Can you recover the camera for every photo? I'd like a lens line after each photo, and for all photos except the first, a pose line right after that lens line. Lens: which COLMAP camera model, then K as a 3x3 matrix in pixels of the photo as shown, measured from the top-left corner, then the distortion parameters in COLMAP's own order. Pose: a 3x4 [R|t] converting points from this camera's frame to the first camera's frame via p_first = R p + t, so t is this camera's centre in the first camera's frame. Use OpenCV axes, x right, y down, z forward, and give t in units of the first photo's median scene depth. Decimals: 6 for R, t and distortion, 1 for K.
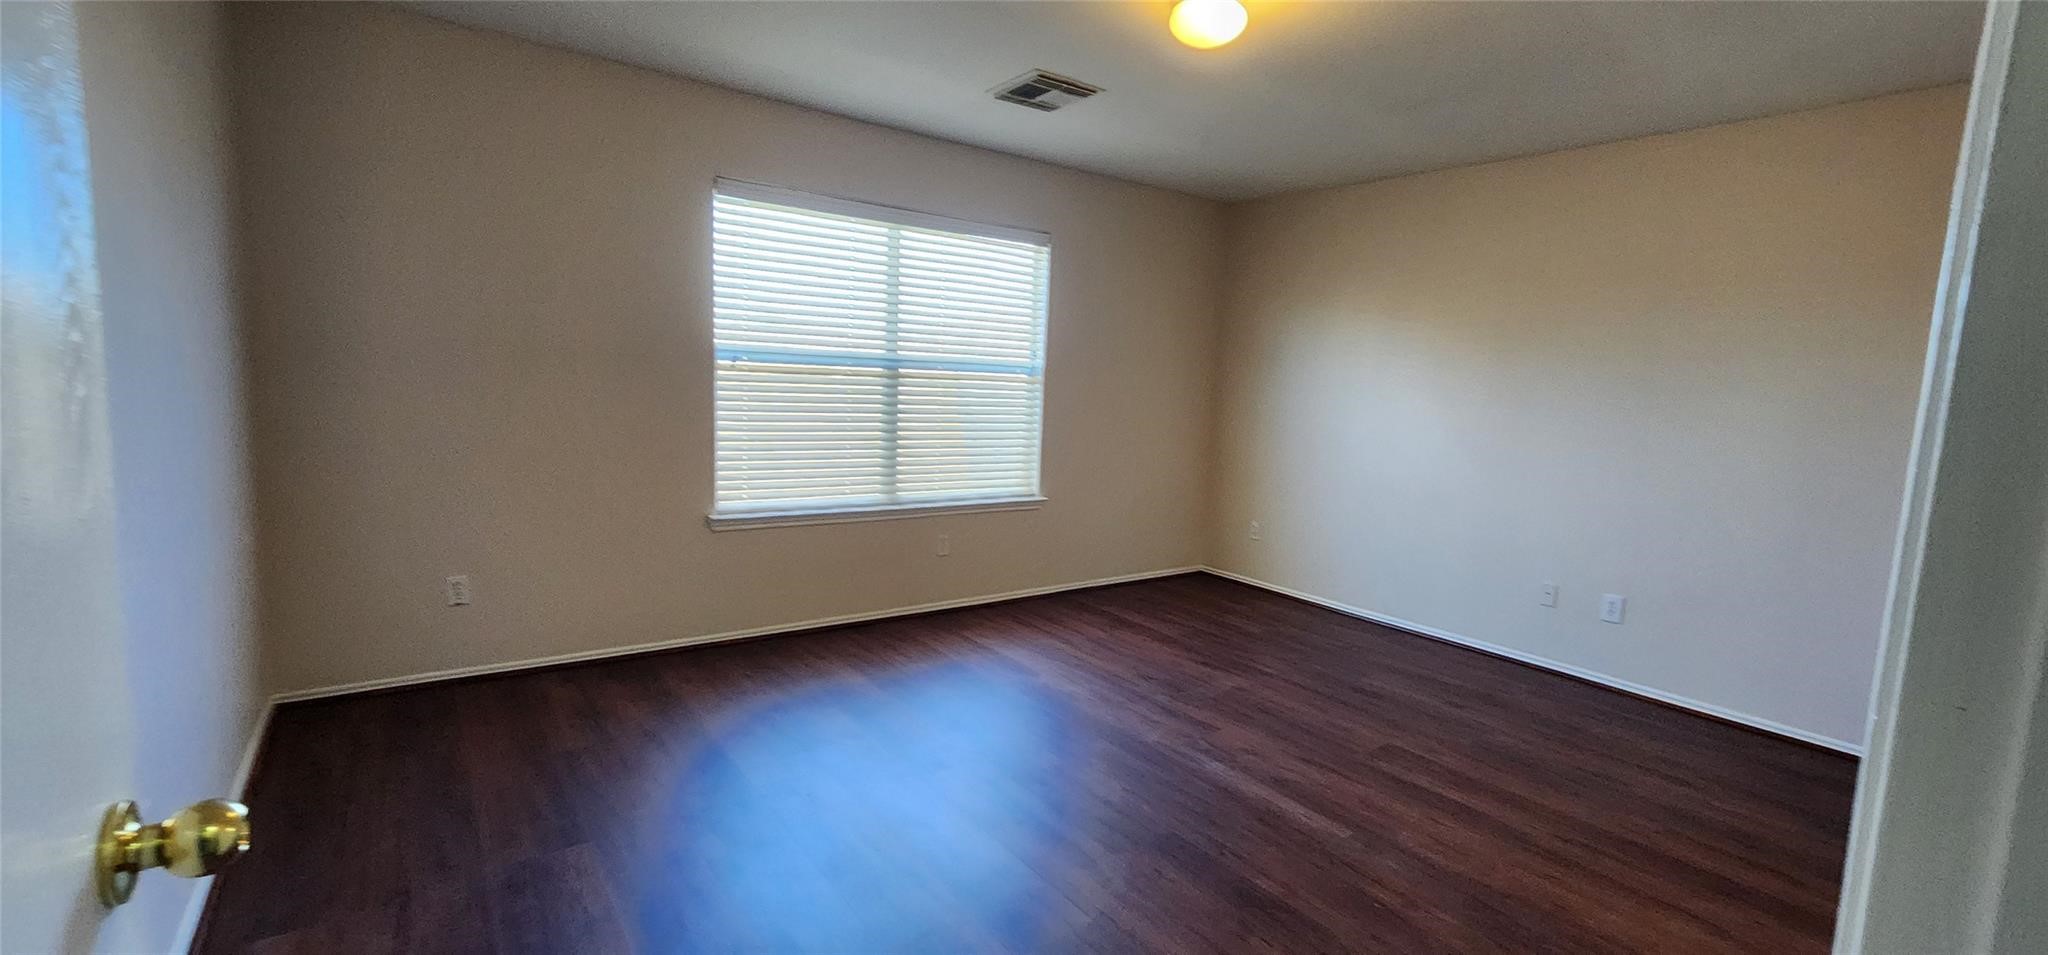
lens RADIAL K [[849.5, 0, 1032.9], [0, 849.5, 474.7], [0, 0, 1]] dist [0.001355, 0.000172]
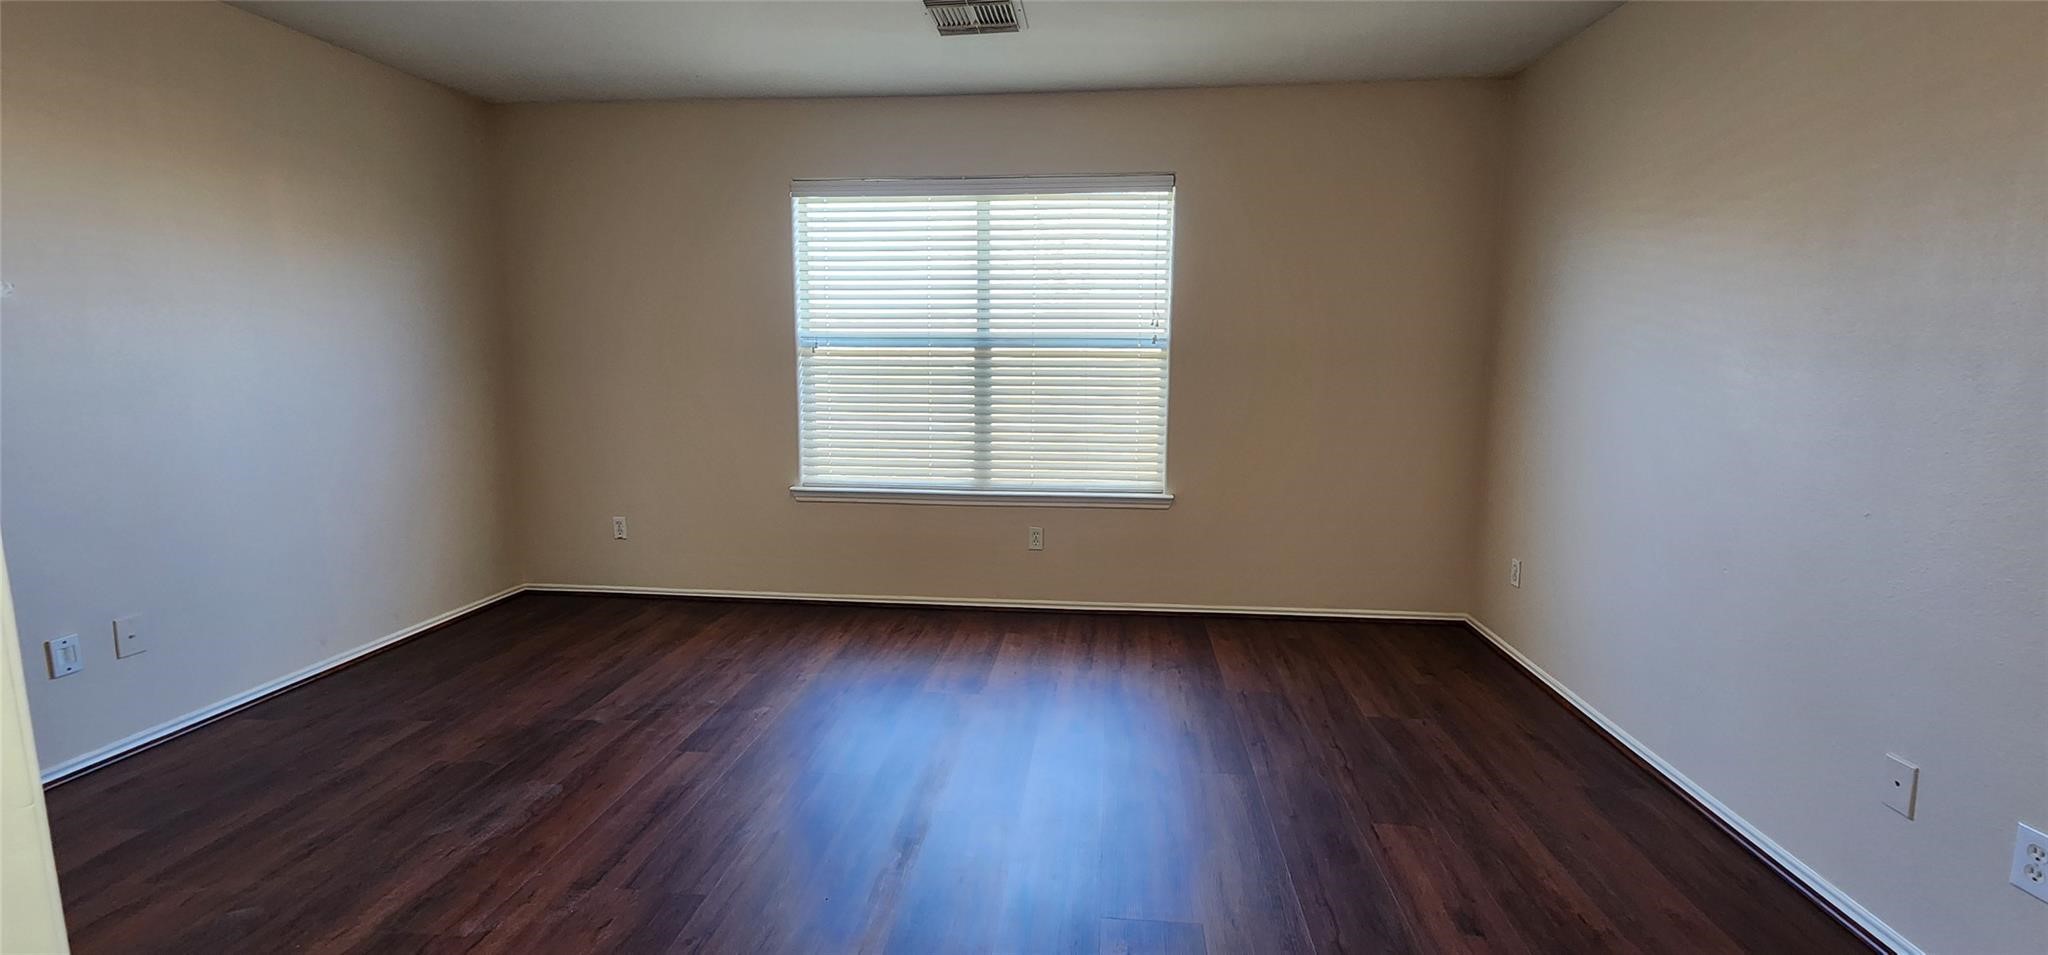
lens RADIAL K [[850.1, 0, 1020.6], [0, 850.1, 464.0], [0, 0, 1]] dist [0.001624, 0.000120]
pose [[0.740263, 0.048016, -0.670600, 0.697984], [-0.048232, 0.998669, 0.018263, -0.019057], [0.670585, 0.018825, 0.741594, 0.439678]]
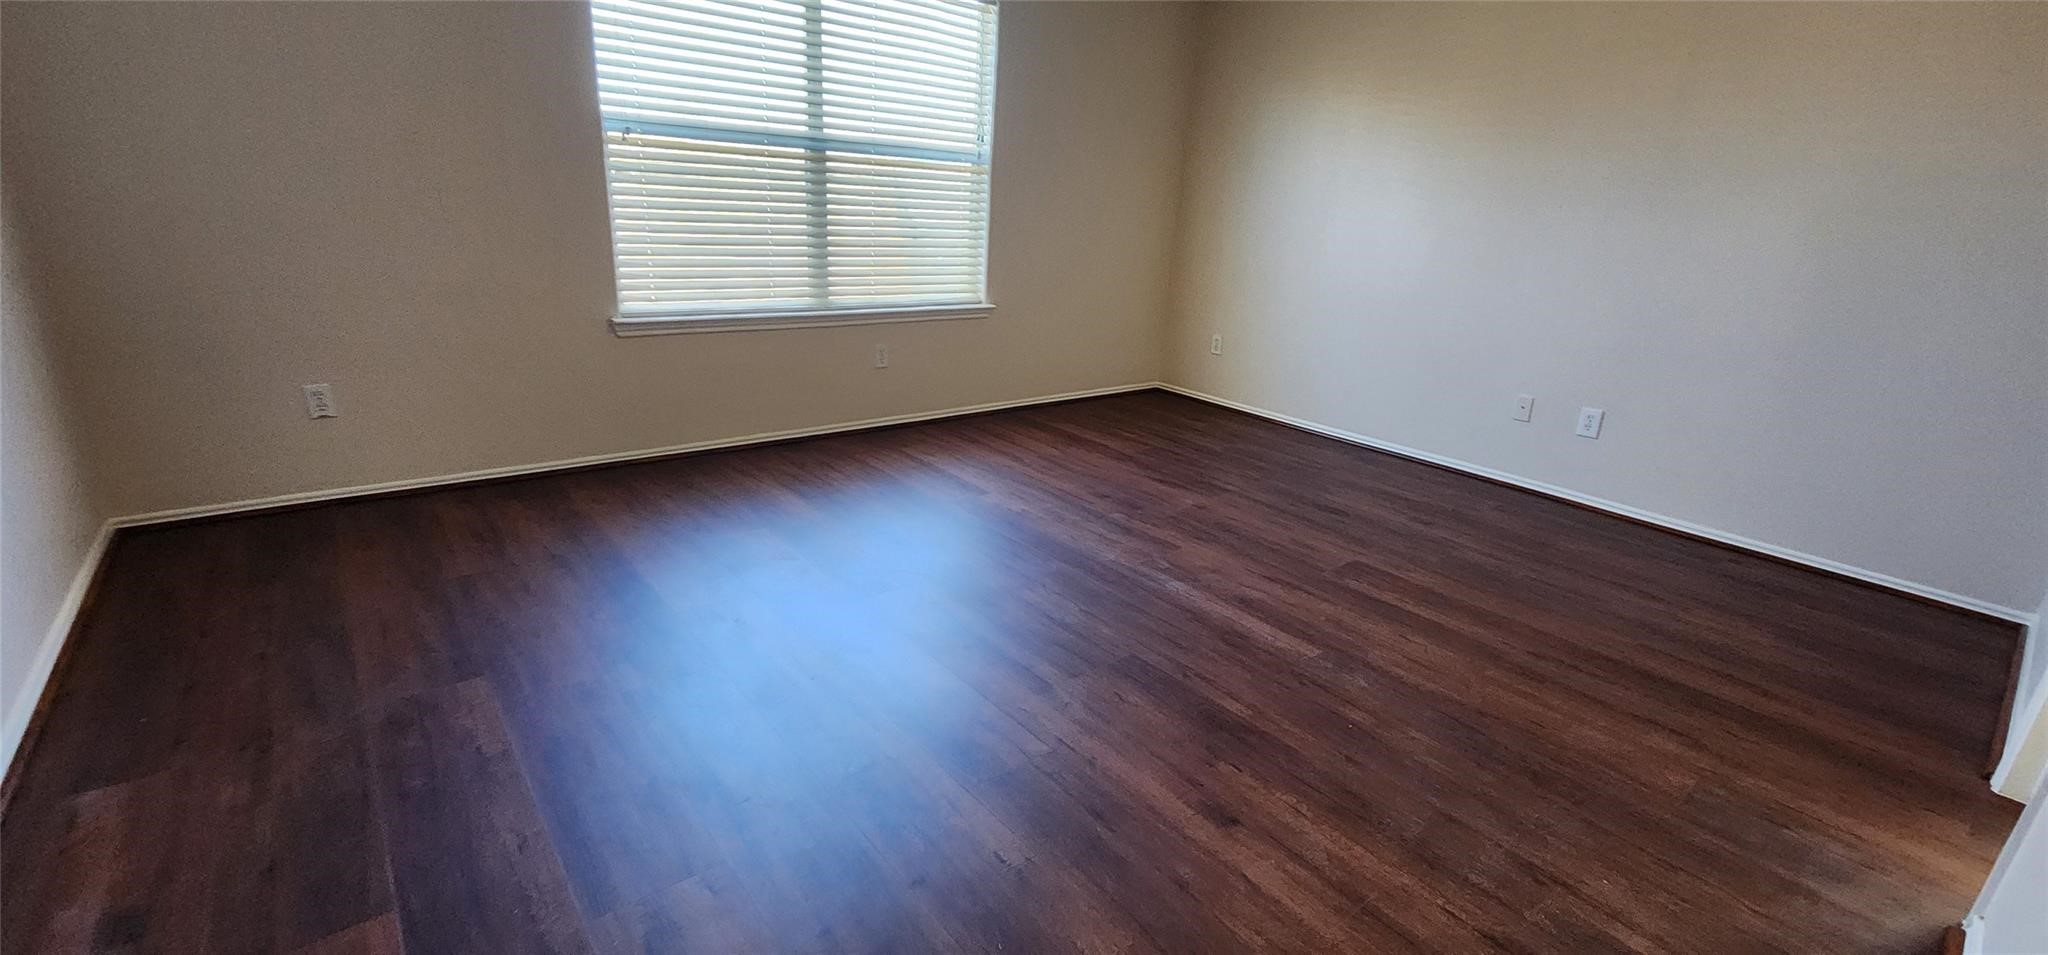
lens RADIAL K [[849.5, 0, 1032.9], [0, 849.5, 474.7], [0, 0, 1]] dist [0.001355, 0.000172]
pose [[0.997809, -0.001902, 0.066130, -0.005164], [-0.011564, 0.979181, 0.202657, 0.028784], [-0.065138, -0.202978, 0.977014, 0.098508]]
